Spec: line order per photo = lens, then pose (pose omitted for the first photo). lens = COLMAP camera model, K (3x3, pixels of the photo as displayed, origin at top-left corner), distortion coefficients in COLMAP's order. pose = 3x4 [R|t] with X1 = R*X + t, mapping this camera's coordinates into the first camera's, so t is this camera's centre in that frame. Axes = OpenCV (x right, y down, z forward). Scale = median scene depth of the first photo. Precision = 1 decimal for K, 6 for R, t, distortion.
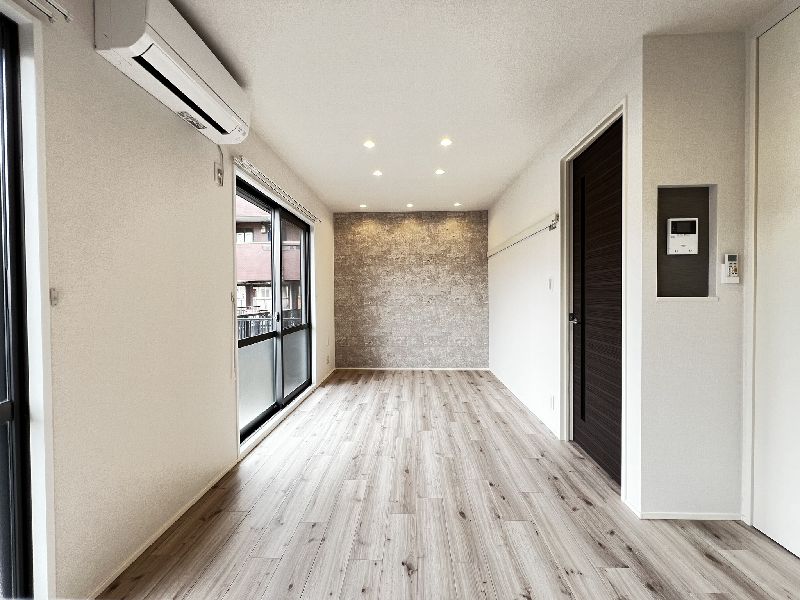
lens RADIAL K [[321.0, 0, 399.4], [0, 321.0, 298.6], [0, 0, 1]] dist [-0.003000, 0.000210]
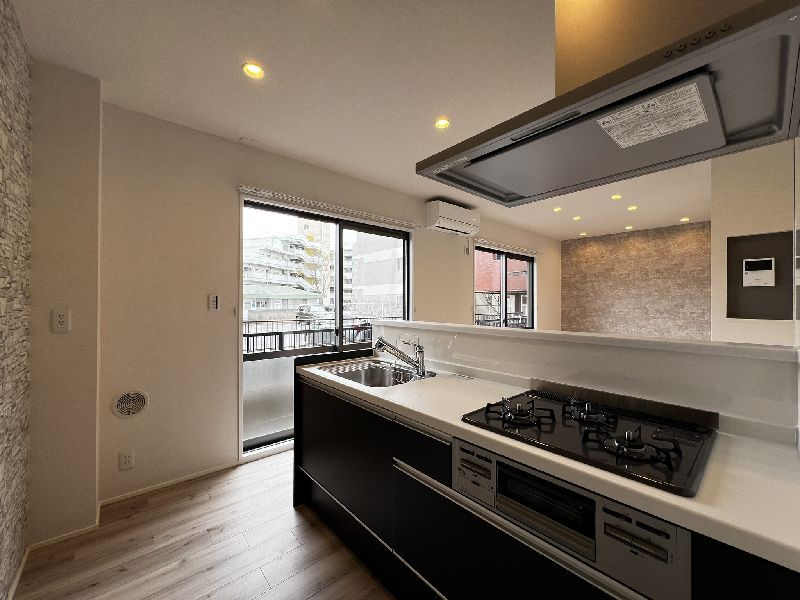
lens RADIAL K [[321.8, 0, 403.0], [0, 321.8, 305.3], [0, 0, 1]] dist [0.002077, -0.000178]
pose [[0.695125, 0.017291, -0.718681, 0.441078], [-0.016666, 0.999830, 0.007935, -0.025314], [0.718695, 0.006461, 0.695295, -0.506297]]
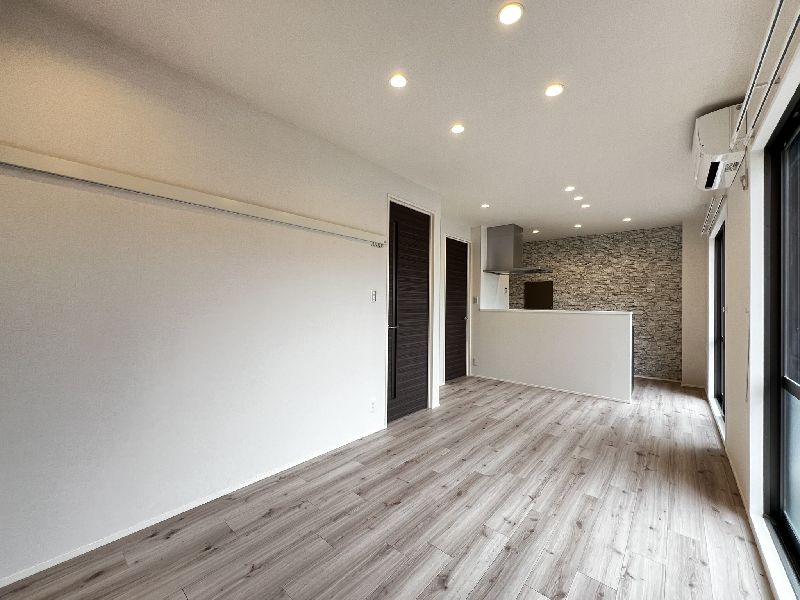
lens RADIAL K [[321.0, 0, 400.0], [0, 321.0, 301.5], [0, 0, 1]] dist [-0.003000, 0.000210]
pose [[-0.783719, 0.003871, 0.621104, -0.230145], [0.000392, 0.999983, -0.005738, -0.018948], [-0.621116, -0.004254, -0.783707, 1.554196]]
